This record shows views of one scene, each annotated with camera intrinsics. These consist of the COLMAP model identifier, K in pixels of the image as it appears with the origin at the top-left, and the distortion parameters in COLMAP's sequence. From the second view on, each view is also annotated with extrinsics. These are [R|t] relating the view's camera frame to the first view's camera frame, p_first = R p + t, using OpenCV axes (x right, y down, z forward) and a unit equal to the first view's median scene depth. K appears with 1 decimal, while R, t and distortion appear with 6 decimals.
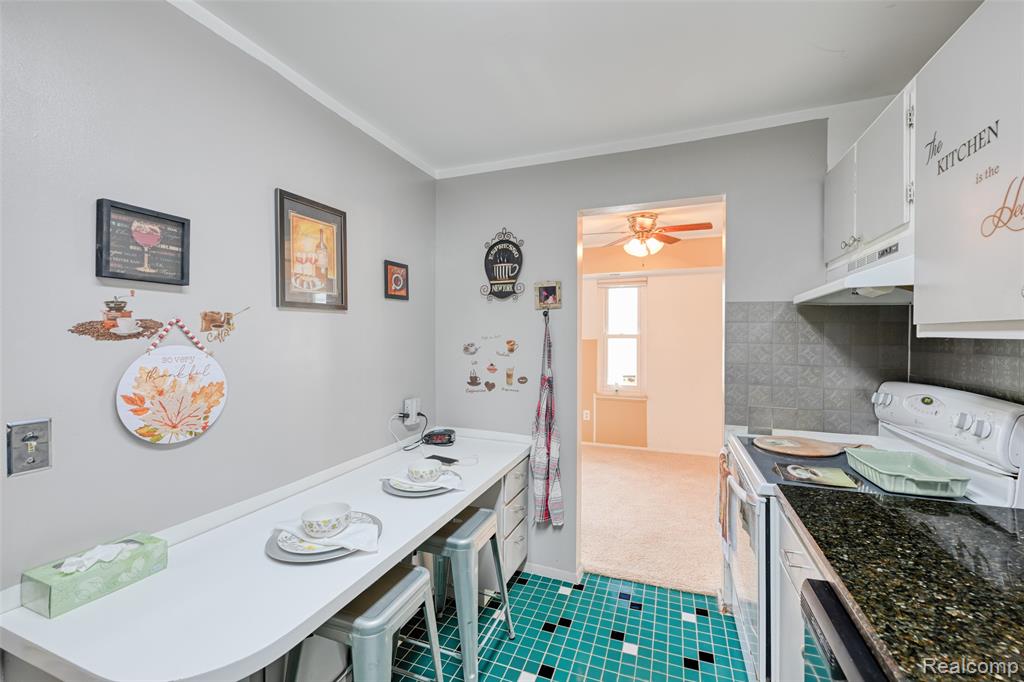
lens RADIAL K [[413.9, 0, 503.4], [0, 413.9, 341.1], [0, 0, 1]] dist [-0.002284, 0.000399]
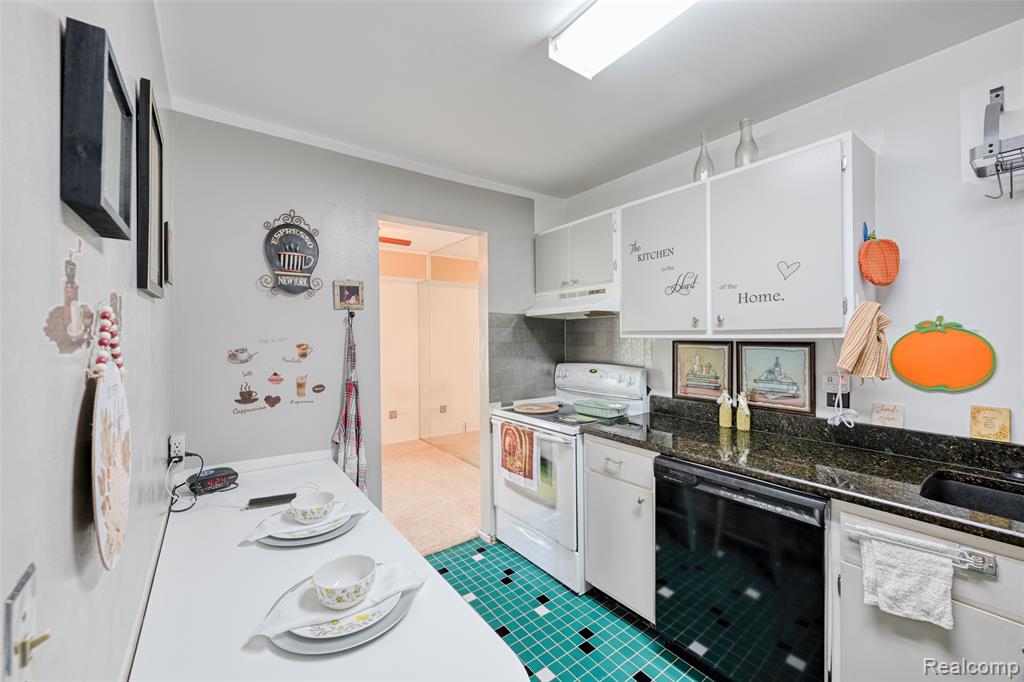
lens RADIAL K [[413.9, 0, 514.7], [0, 413.9, 338.8], [0, 0, 1]] dist [-0.002284, 0.000399]
pose [[0.532711, -0.005966, 0.846276, -0.488803], [0.014634, 0.999891, -0.002163, -0.003494], [-0.846170, 0.013537, 0.532740, 0.181920]]
